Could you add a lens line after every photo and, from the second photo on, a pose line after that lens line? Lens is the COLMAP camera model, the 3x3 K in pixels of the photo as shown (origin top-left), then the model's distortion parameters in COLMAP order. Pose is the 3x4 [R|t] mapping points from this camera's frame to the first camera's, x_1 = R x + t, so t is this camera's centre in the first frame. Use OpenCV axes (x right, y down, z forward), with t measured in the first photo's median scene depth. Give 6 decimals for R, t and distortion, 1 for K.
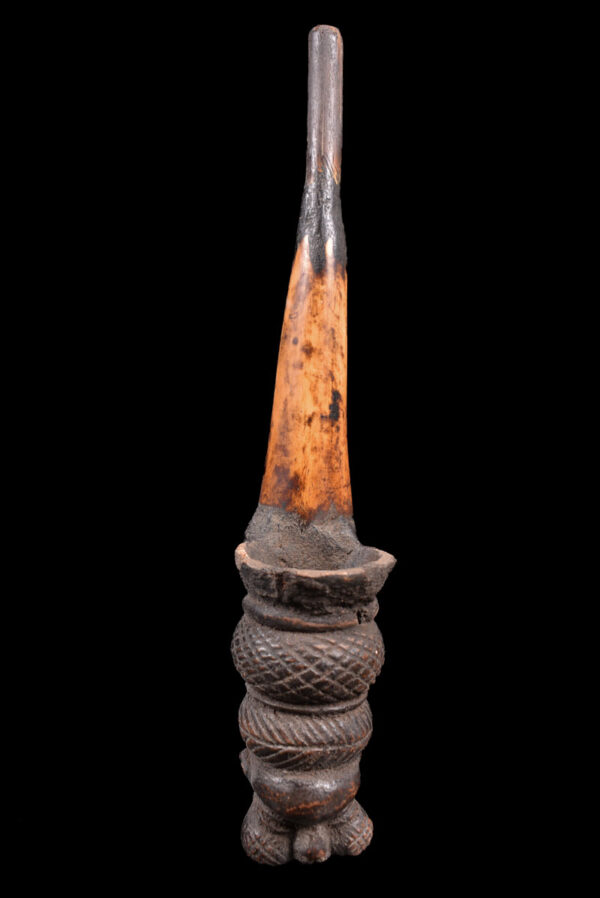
lens RADIAL K [[781.9, 0, 300.0], [0, 781.9, 449.0], [0, 0, 1]] dist [-0.112386, -0.000186]
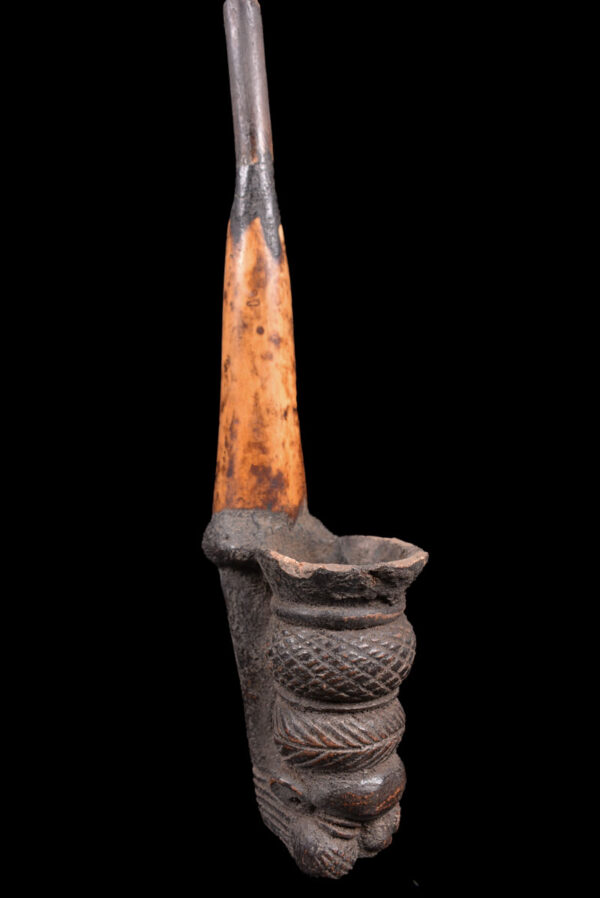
lens RADIAL K [[781.9, 0, 300.0], [0, 781.9, 449.0], [0, 0, 1]] dist [-0.112386, -0.000186]
pose [[0.743611, -0.083357, 0.663396, -0.607941], [0.075392, 0.996324, 0.040682, -0.031510], [-0.664349, 0.019764, 0.747161, 0.275963]]
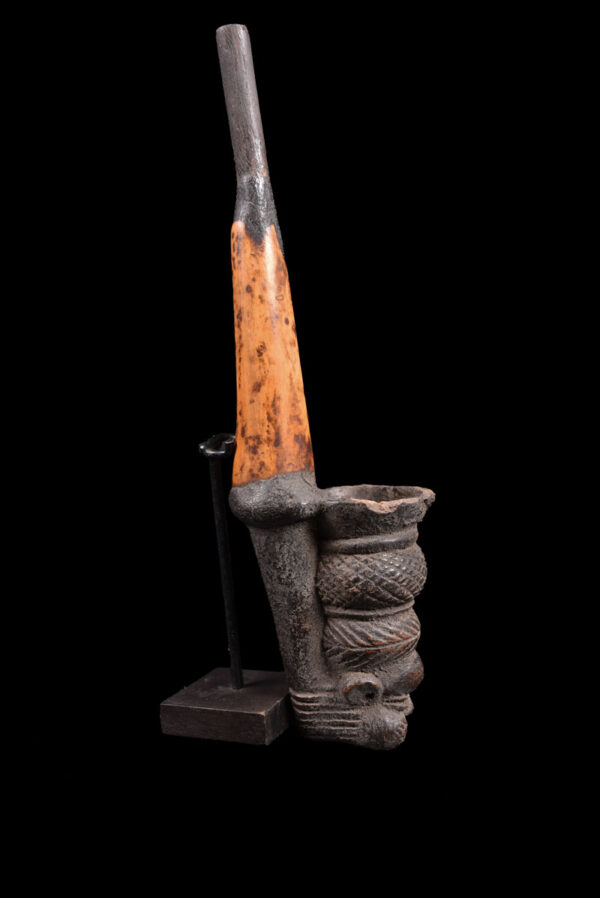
lens RADIAL K [[781.9, 0, 300.0], [0, 781.9, 449.0], [0, 0, 1]] dist [-0.112386, -0.000186]
pose [[0.067587, -0.127211, 0.989570, -1.132555], [0.105770, 0.987163, 0.119678, -0.090478], [-0.992091, 0.096578, 0.080175, 0.919126]]
